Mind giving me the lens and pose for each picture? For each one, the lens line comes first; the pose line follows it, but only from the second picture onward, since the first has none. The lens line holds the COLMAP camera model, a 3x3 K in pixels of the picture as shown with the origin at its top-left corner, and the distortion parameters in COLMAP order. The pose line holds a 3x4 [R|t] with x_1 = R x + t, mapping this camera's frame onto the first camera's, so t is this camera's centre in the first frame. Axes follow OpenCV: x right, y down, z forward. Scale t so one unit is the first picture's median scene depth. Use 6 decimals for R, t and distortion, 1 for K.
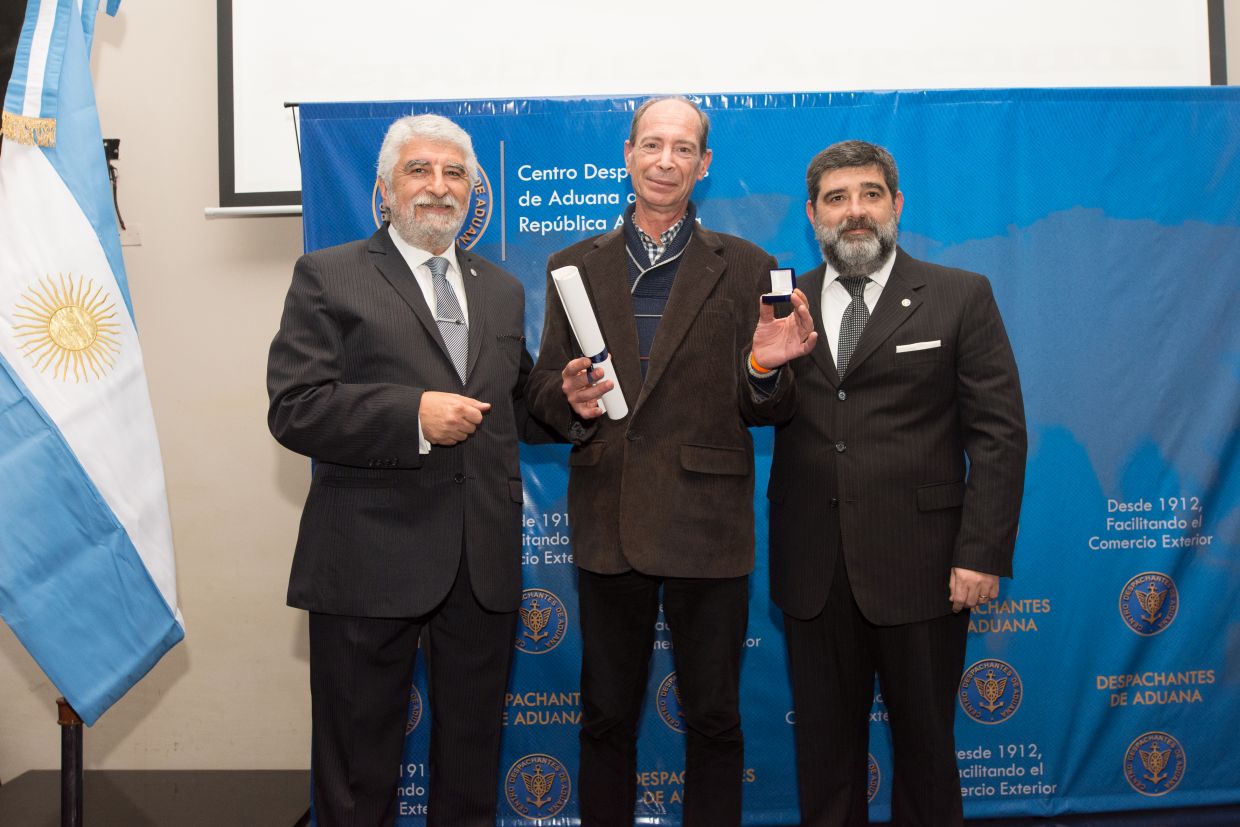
lens RADIAL K [[1097.3, 0, 618.6], [0, 1097.3, 413.7], [0, 0, 1]] dist [-0.018015, -0.011841]
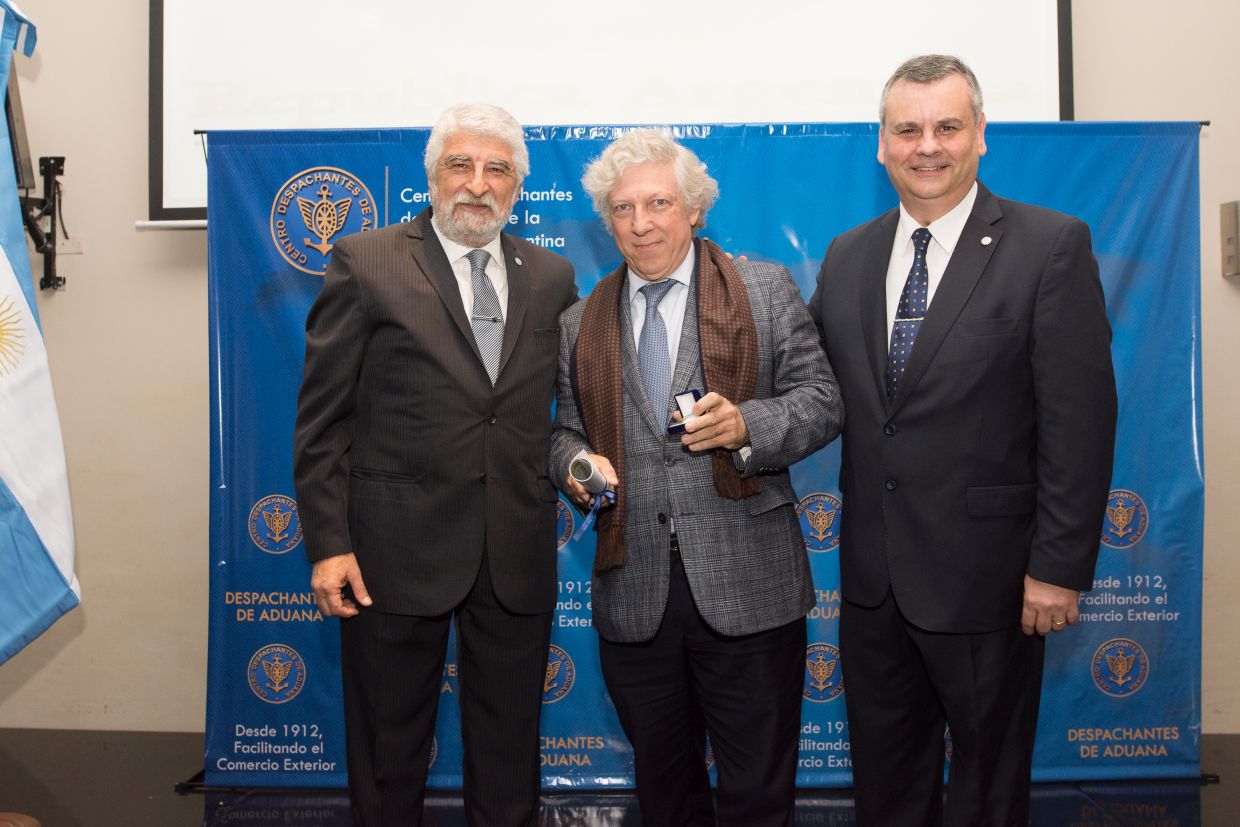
lens RADIAL K [[1097.3, 0, 619.7], [0, 1097.3, 412.7], [0, 0, 1]] dist [-0.018015, -0.011841]
pose [[0.999544, 0.016455, -0.025327, 0.162084], [-0.016434, 0.999864, 0.001066, -0.004411], [0.025341, -0.000649, 0.999679, -0.103624]]
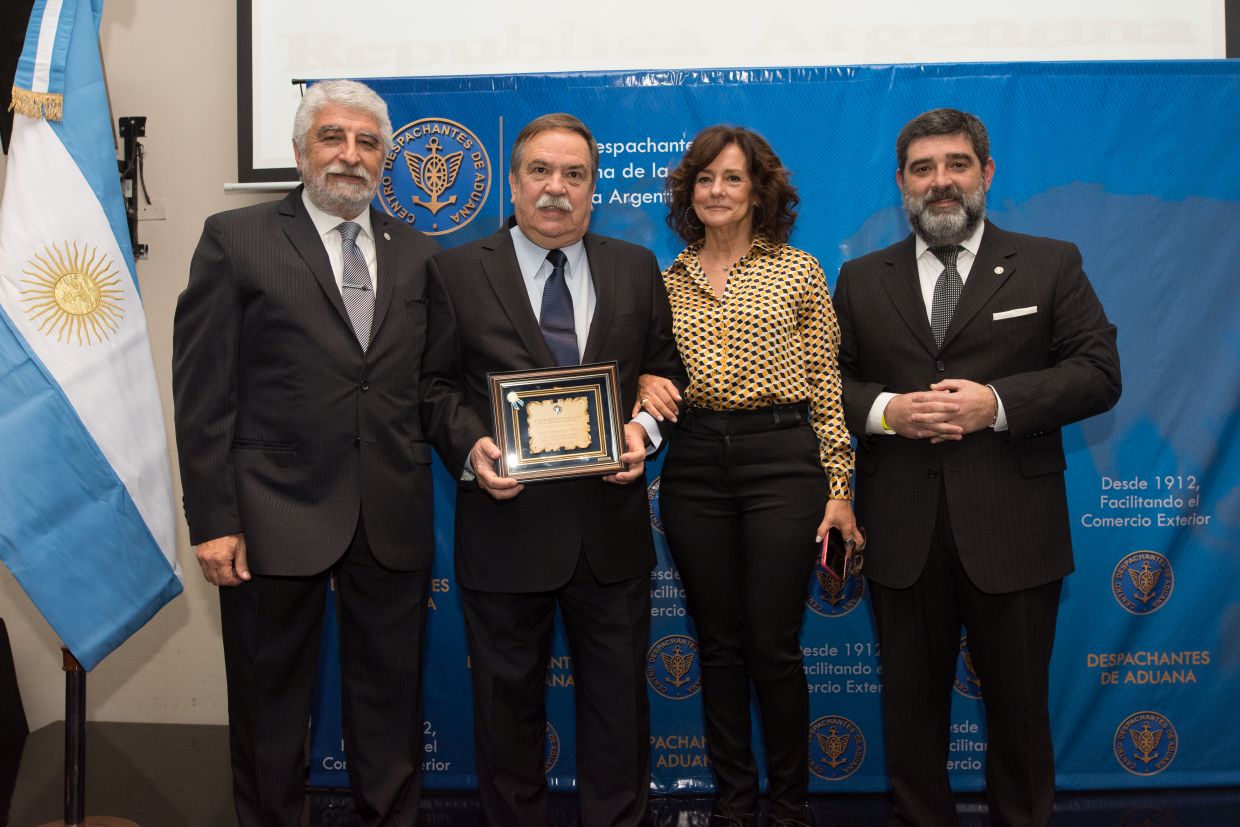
lens RADIAL K [[1097.3, 0, 619.1], [0, 1097.3, 414.0], [0, 0, 1]] dist [-0.018015, -0.011841]
pose [[0.998315, 0.013136, -0.056516, 0.064844], [-0.012372, 0.999828, 0.013843, 0.013032], [0.056688, -0.013121, 0.998306, -0.016684]]
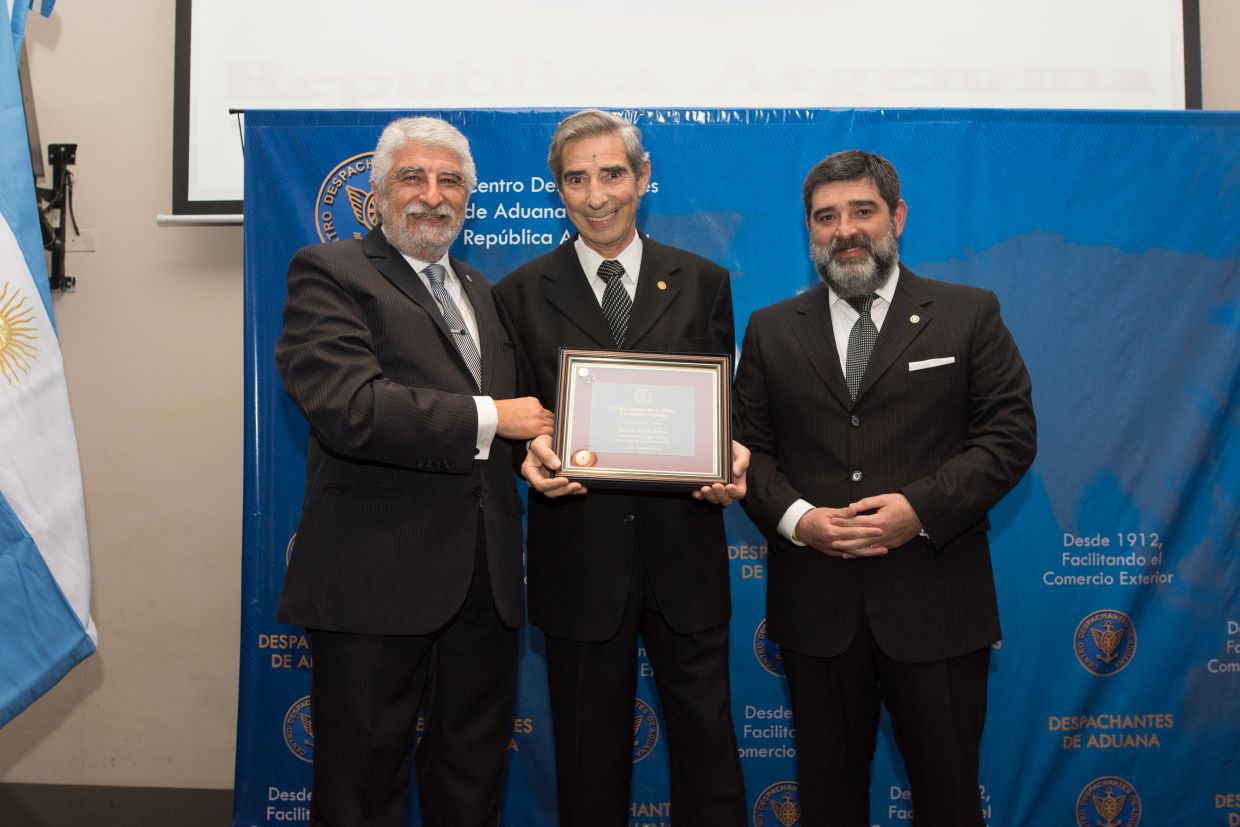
lens RADIAL K [[1097.3, 0, 619.9], [0, 1097.3, 413.1], [0, 0, 1]] dist [-0.018015, -0.011841]
pose [[0.999625, 0.023489, -0.014048, 0.066488], [-0.023759, 0.999530, -0.019388, 0.000246], [0.013586, 0.019715, 0.999713, 0.025832]]
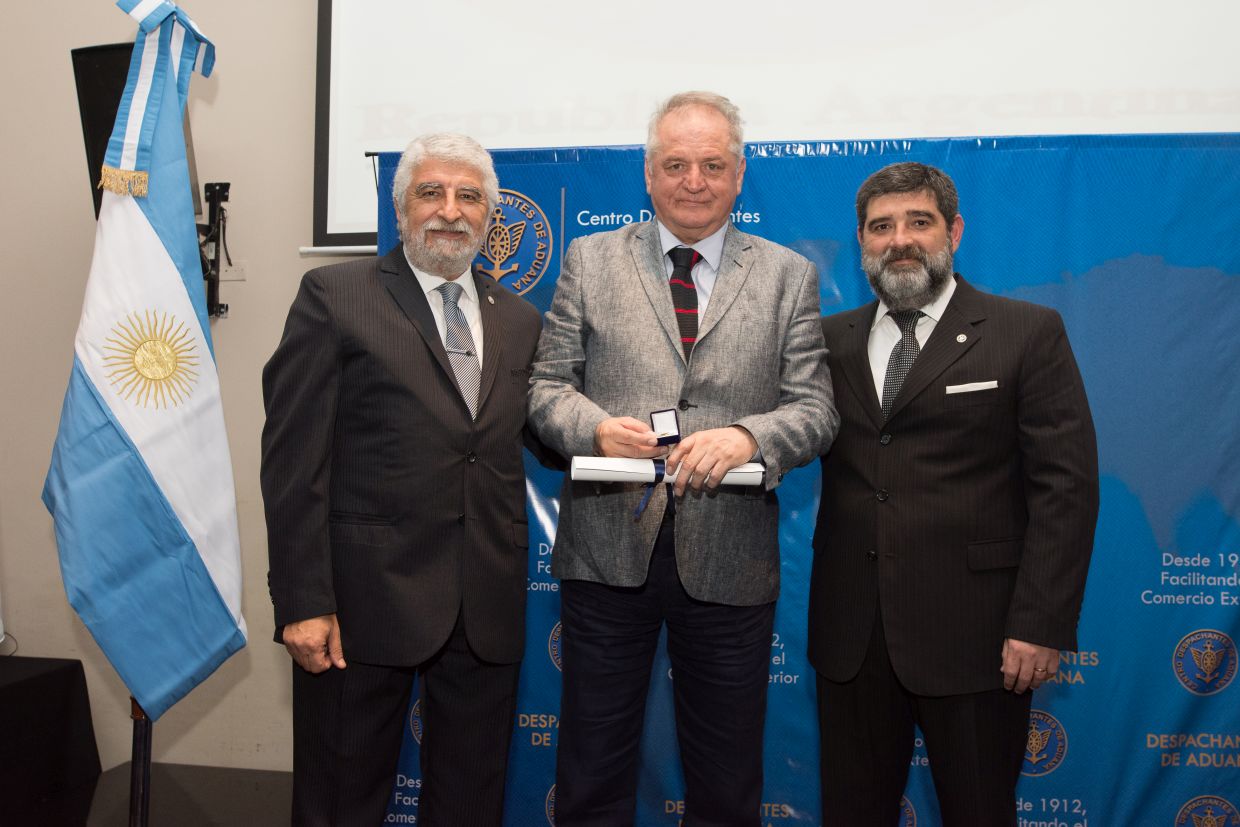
lens RADIAL K [[1097.3, 0, 619.5], [0, 1097.3, 413.0], [0, 0, 1]] dist [-0.018015, -0.011841]
pose [[0.991602, 0.025899, -0.126704, 0.086842], [-0.029131, 0.999294, -0.023717, -0.009171], [0.126000, 0.027209, 0.991657, -0.032260]]
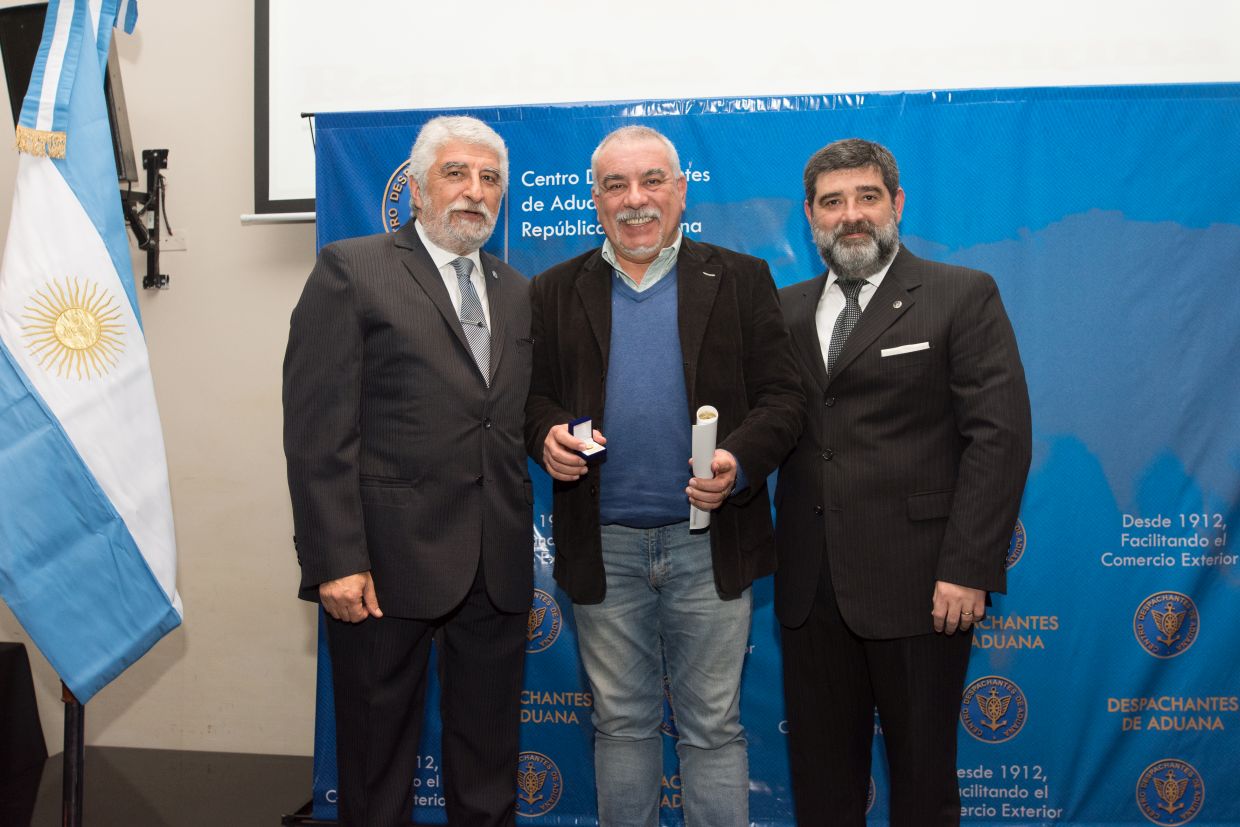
lens RADIAL K [[1097.3, 0, 618.7], [0, 1097.3, 413.5], [0, 0, 1]] dist [-0.018015, -0.011841]
pose [[0.994072, 0.014600, -0.107735, 0.110653], [-0.014924, 0.999886, -0.002201, -0.001080], [0.107691, 0.003796, 0.994177, -0.000125]]
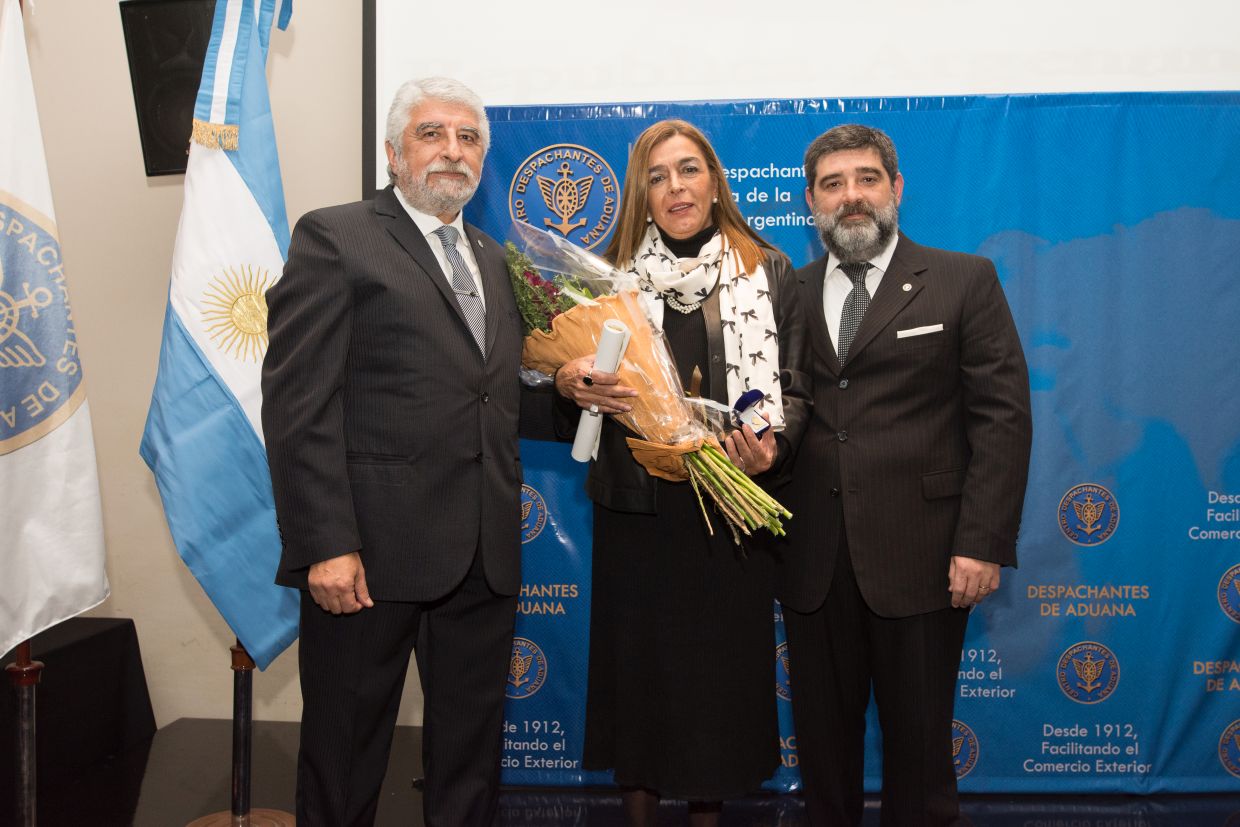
lens RADIAL K [[1097.3, 0, 620.6], [0, 1097.3, 411.4], [0, 0, 1]] dist [-0.018015, -0.011841]
pose [[0.997076, 0.018100, -0.074243, -0.031446], [-0.017441, 0.999803, 0.009513, 0.003135], [0.074400, -0.008190, 0.997195, -0.068676]]
